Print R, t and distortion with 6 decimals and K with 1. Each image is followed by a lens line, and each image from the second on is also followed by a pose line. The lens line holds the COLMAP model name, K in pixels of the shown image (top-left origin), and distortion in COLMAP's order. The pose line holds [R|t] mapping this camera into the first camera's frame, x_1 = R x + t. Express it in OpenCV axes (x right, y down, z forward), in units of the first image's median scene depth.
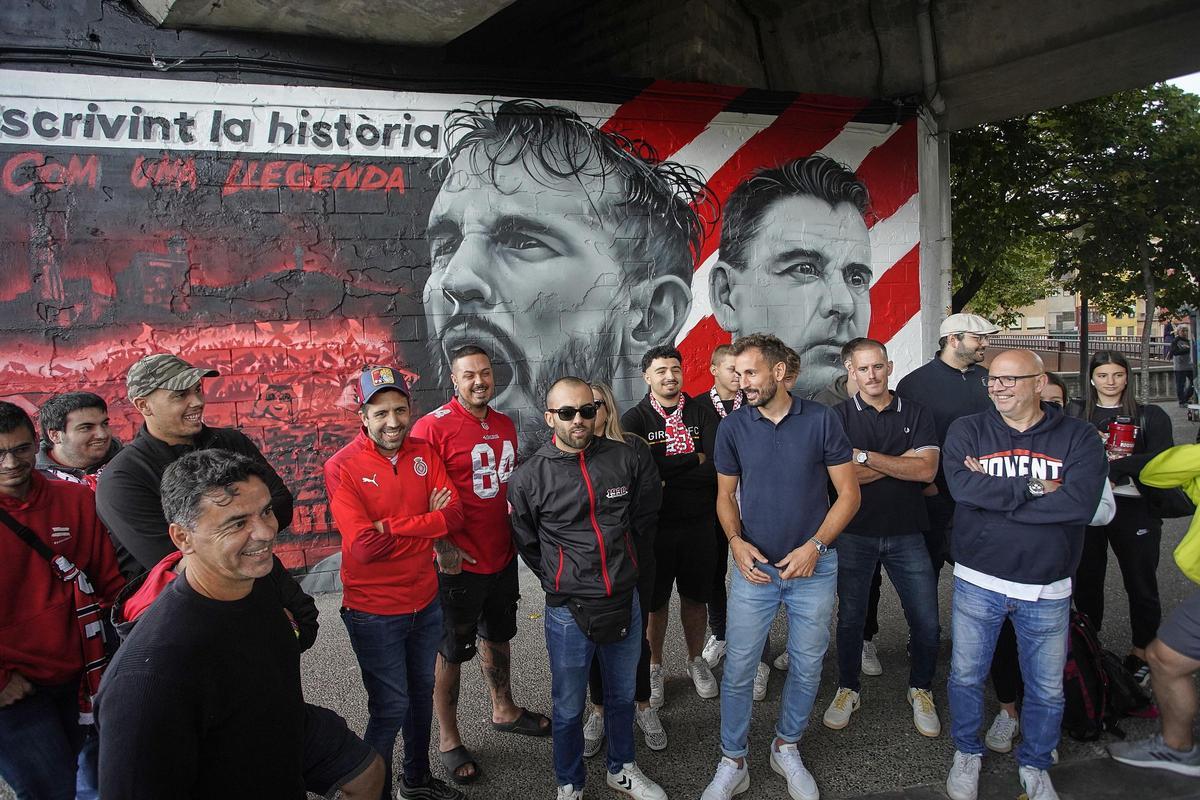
lens RADIAL K [[614.2, 0, 592.9], [0, 614.2, 392.7], [0, 0, 1]] dist [-0.067545, 0.033183]
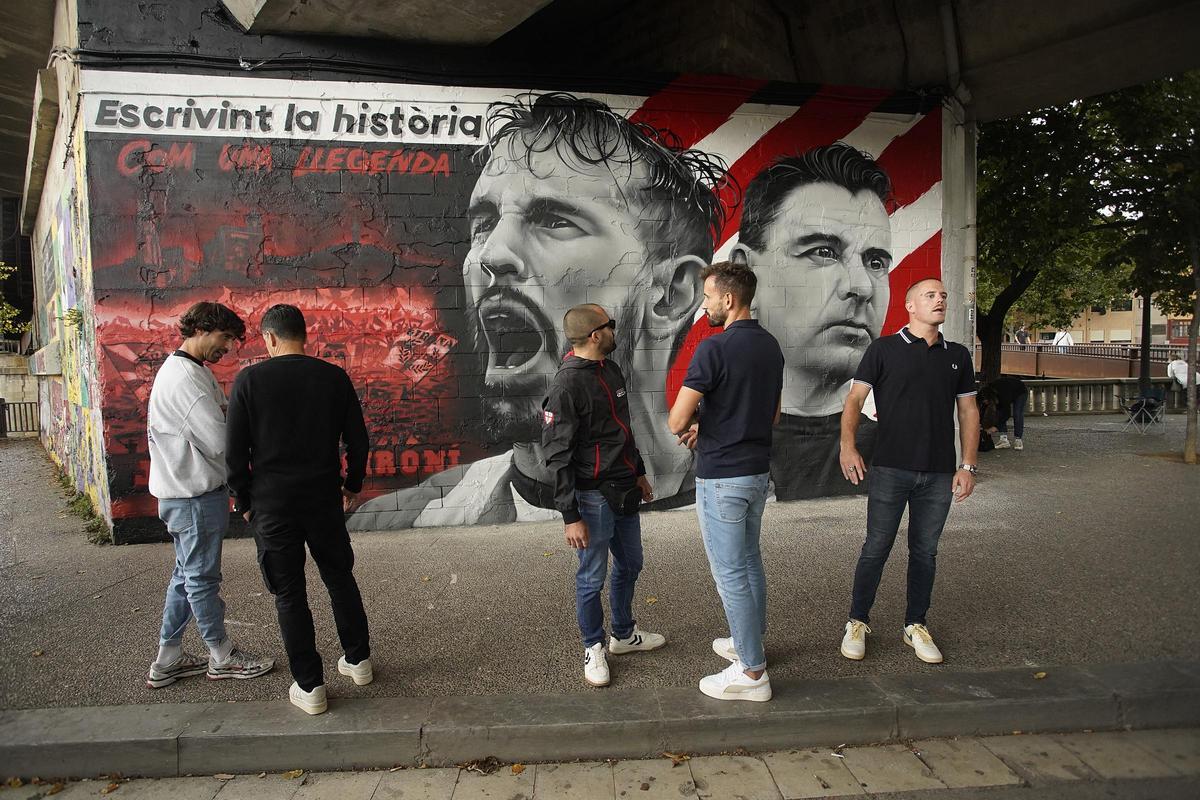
lens RADIAL K [[614.2, 0, 595.9], [0, 614.2, 394.4], [0, 0, 1]] dist [-0.067545, 0.033183]
pose [[0.995610, 0.030363, -0.088540, 0.068003], [-0.030904, 0.999511, -0.004745, 0.067569], [0.088353, 0.007460, 0.996061, -0.086194]]
